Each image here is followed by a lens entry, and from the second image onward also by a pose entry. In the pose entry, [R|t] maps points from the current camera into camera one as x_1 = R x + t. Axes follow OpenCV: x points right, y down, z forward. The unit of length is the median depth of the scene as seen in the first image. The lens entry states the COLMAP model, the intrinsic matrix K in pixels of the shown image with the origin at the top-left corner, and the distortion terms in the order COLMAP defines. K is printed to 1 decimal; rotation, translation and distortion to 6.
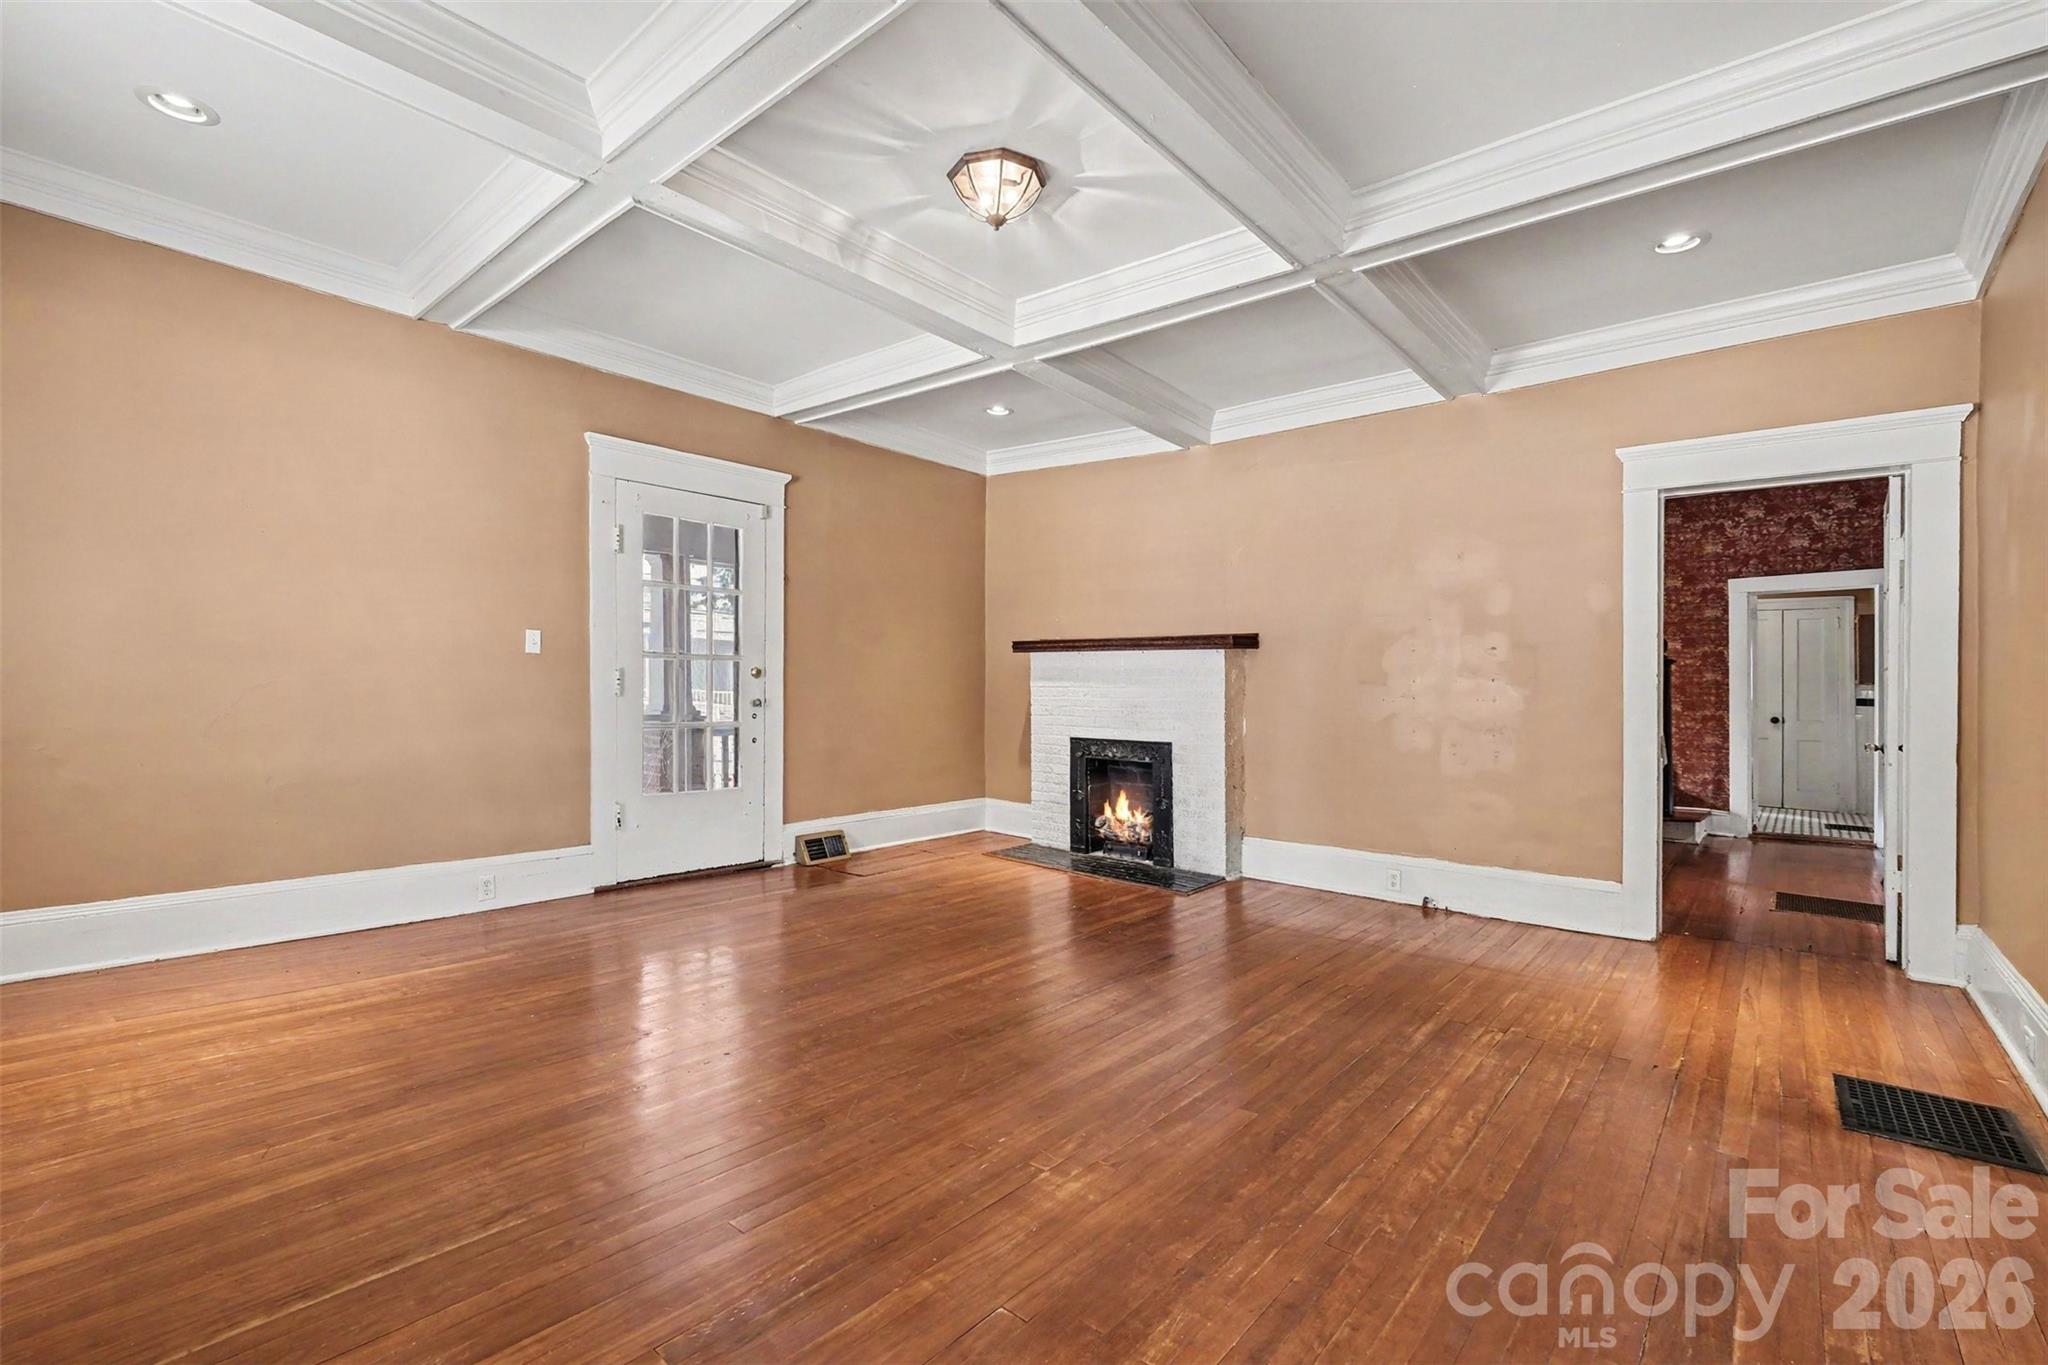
lens RADIAL K [[911.3, 0, 989.7], [0, 911.3, 697.0], [0, 0, 1]] dist [0.001840, 0.001835]
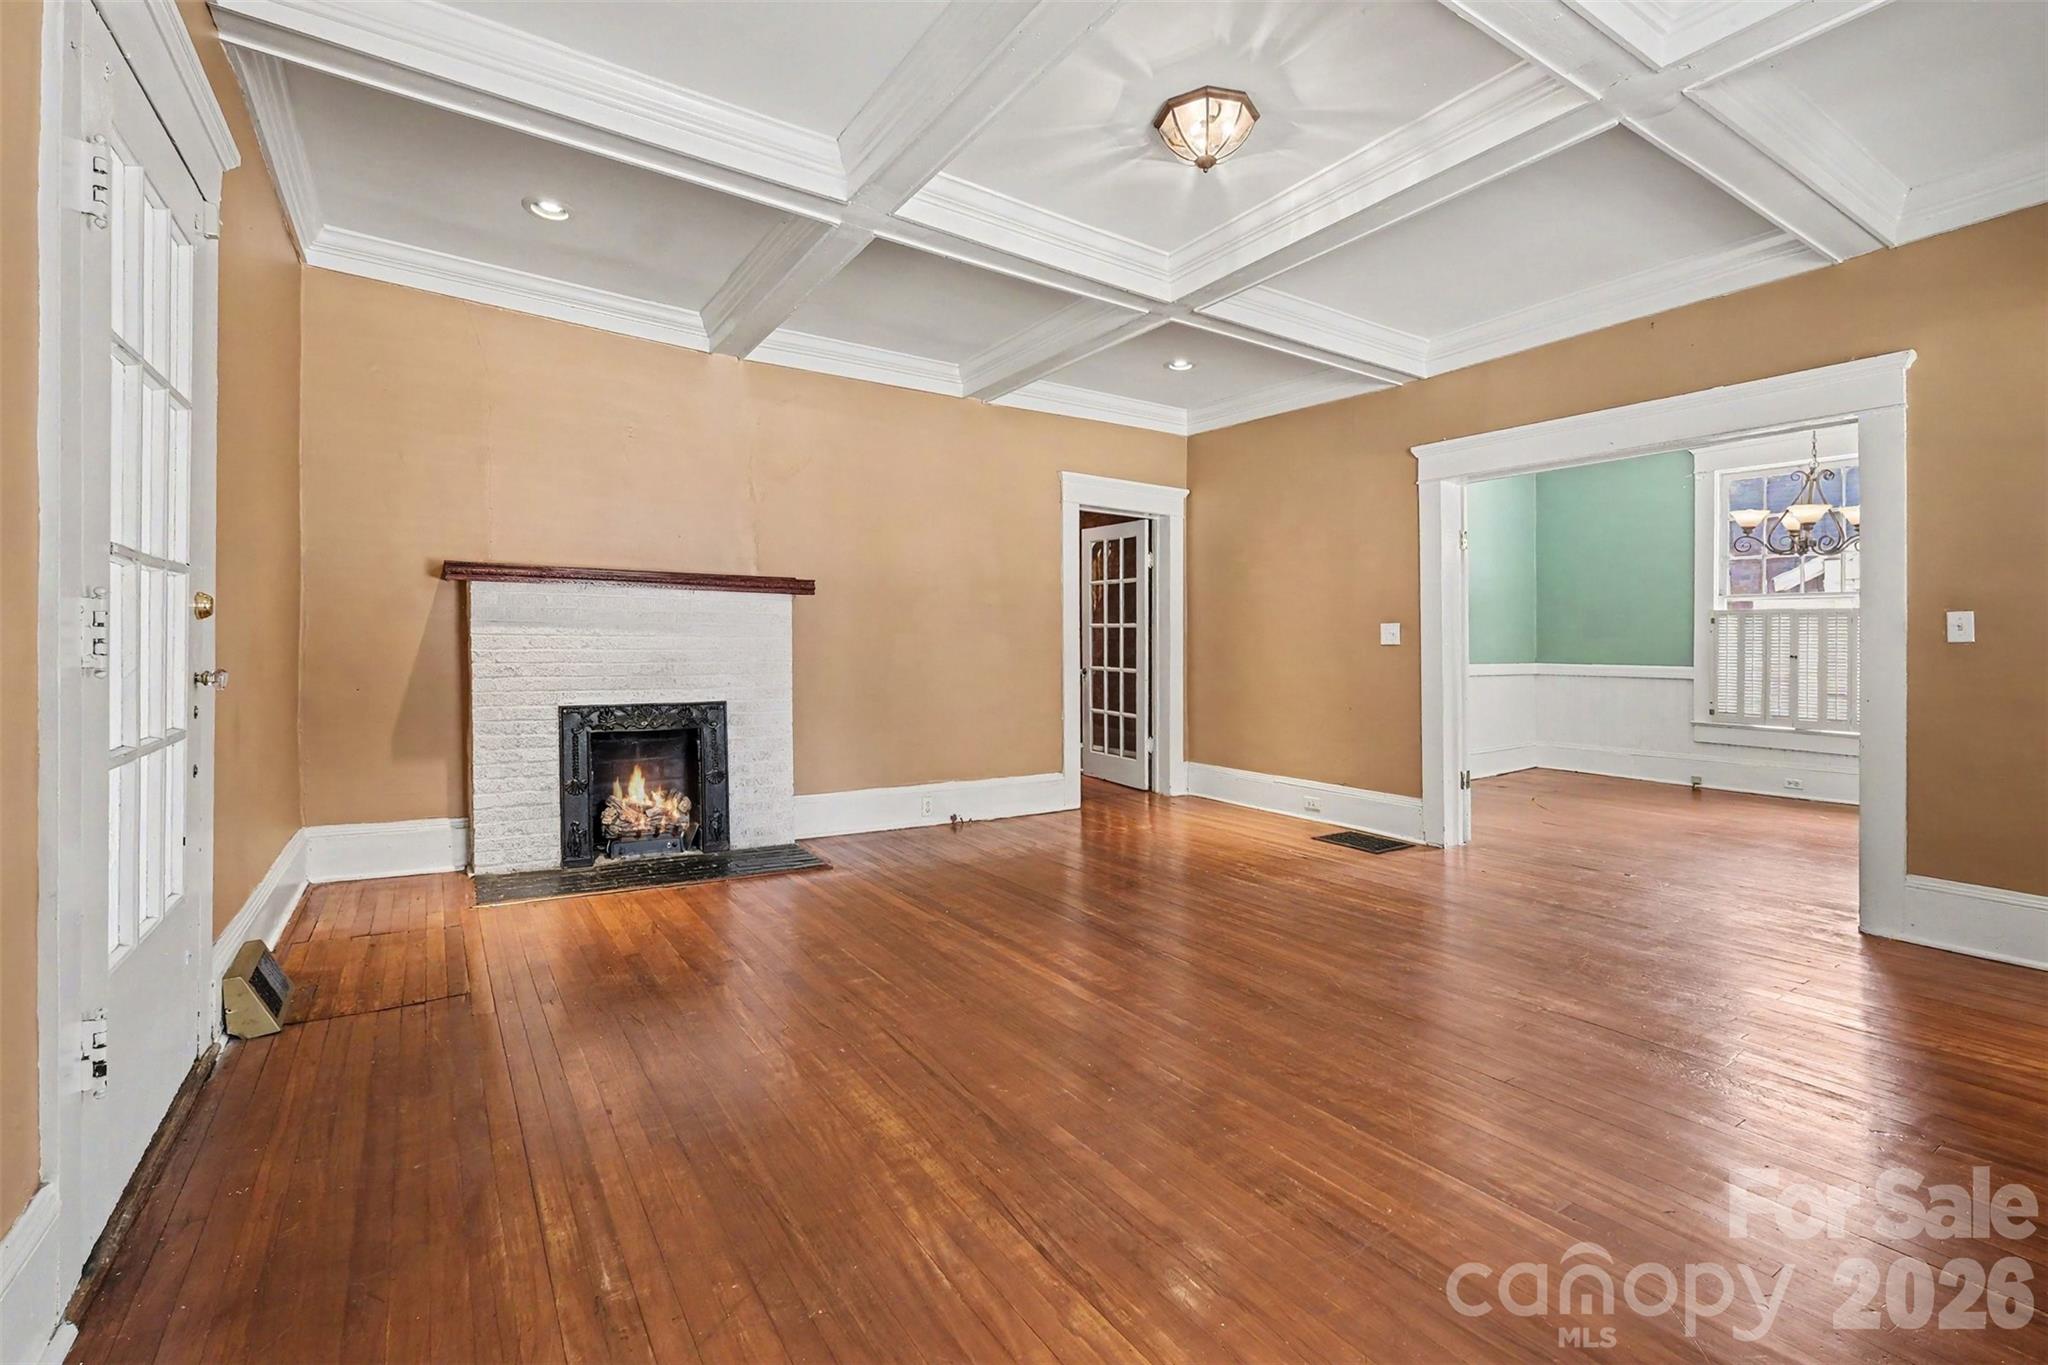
lens RADIAL K [[911.3, 0, 1034.3], [0, 911.3, 651.4], [0, 0, 1]] dist [0.001840, 0.001835]
pose [[0.257293, -0.025638, 0.965993, -0.553225], [-0.007107, 0.999571, 0.028422, -0.023075], [-0.966307, -0.014178, 0.257000, 0.525584]]
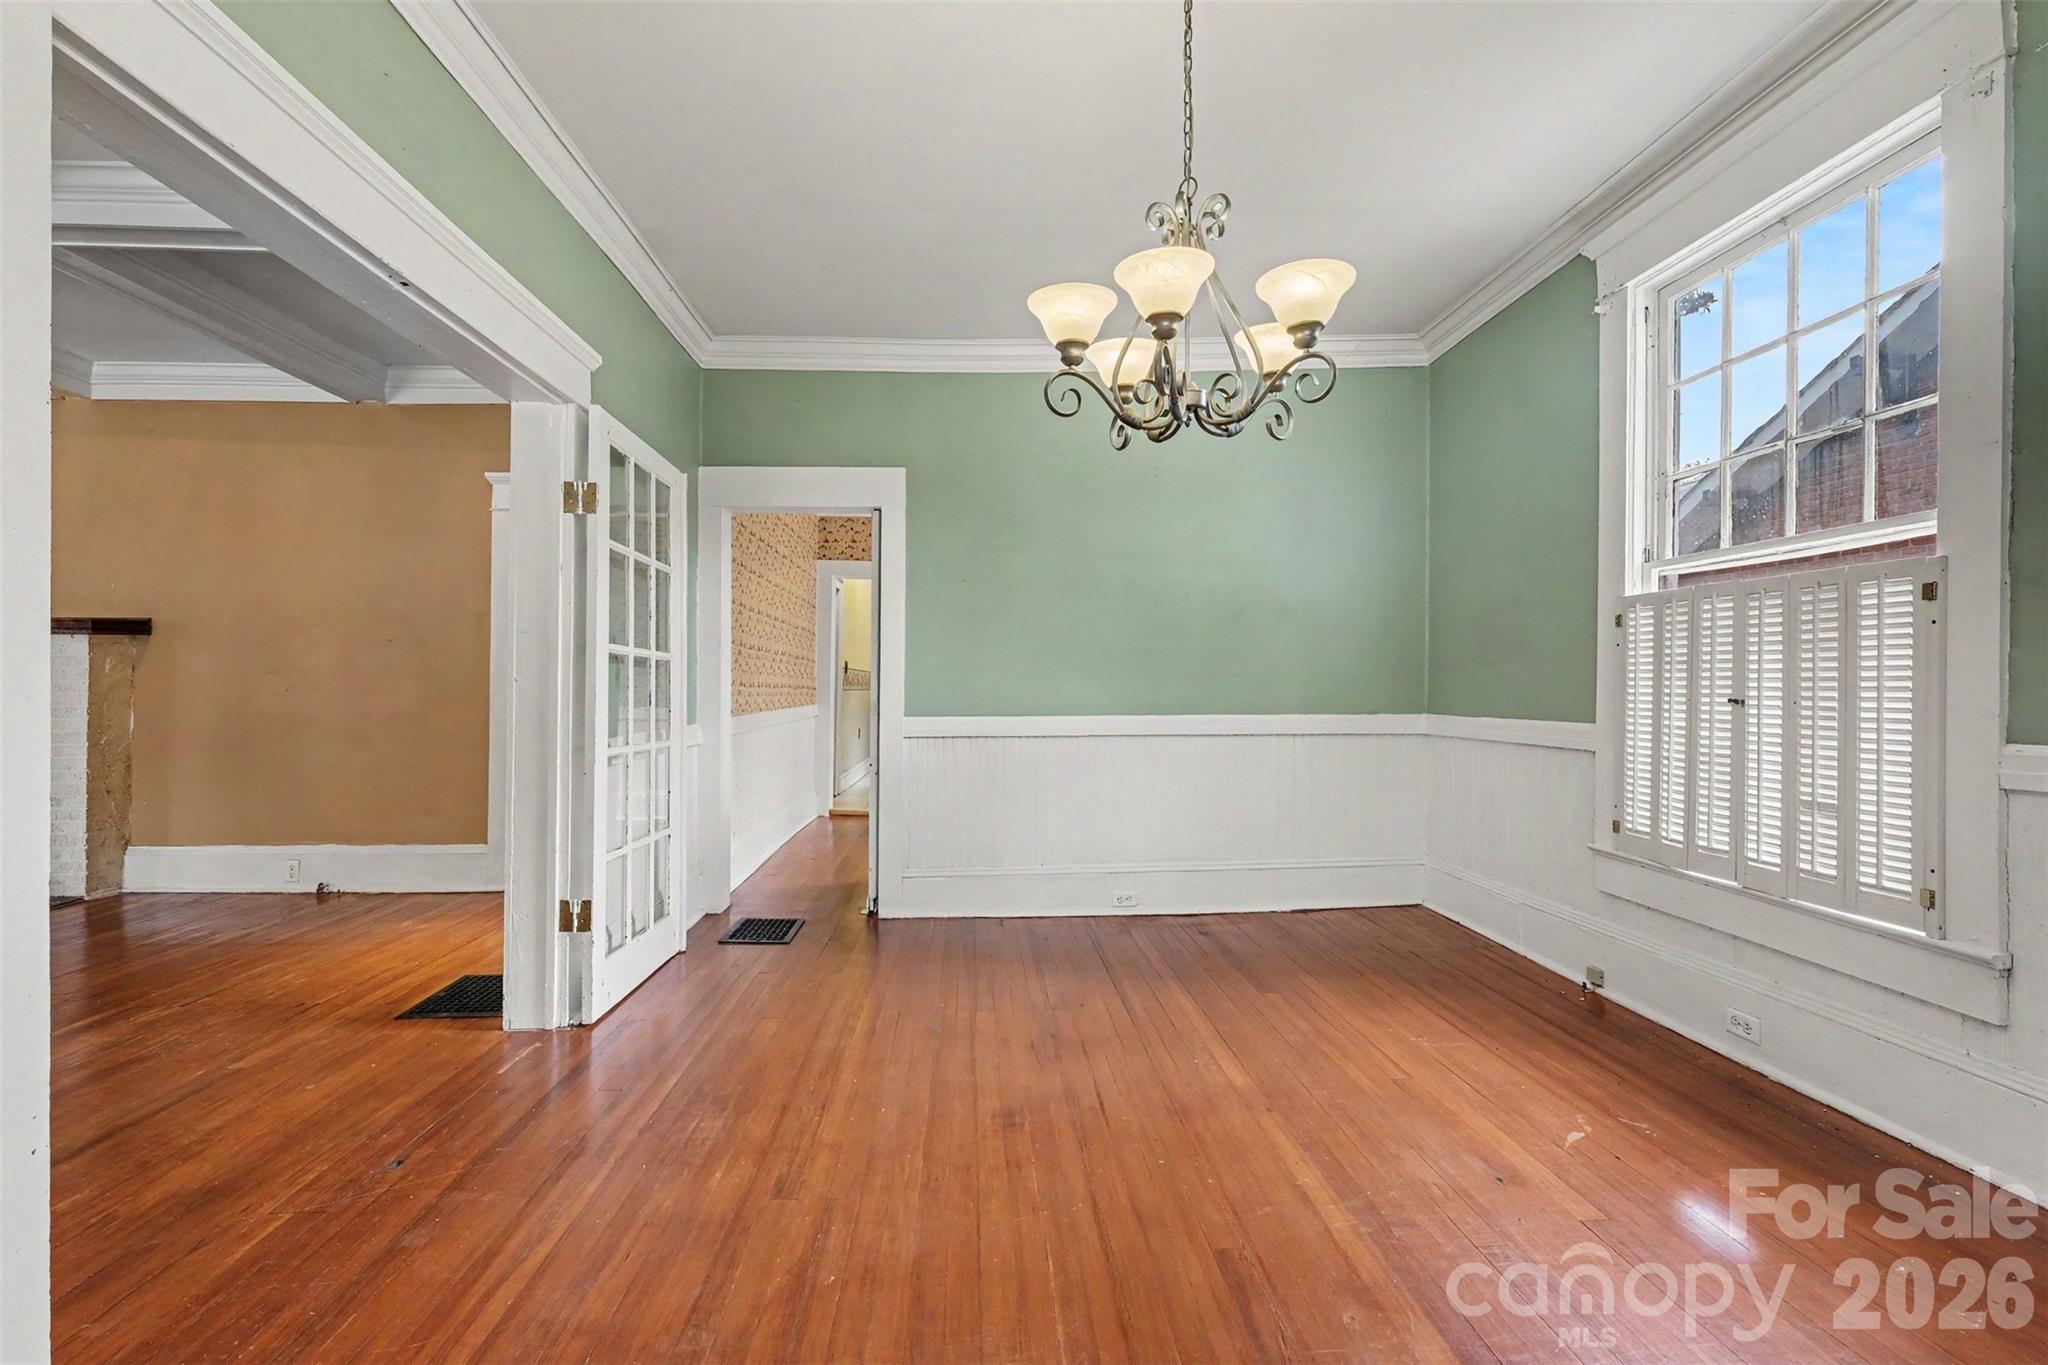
lens RADIAL K [[911.3, 0, 1053.8], [0, 911.3, 668.7], [0, 0, 1]] dist [0.001840, 0.001835]
pose [[0.727432, -0.003708, 0.686170, 0.328506], [0.010275, 0.999932, -0.005489, -0.006093], [-0.686103, 0.011043, 0.727421, -0.273556]]
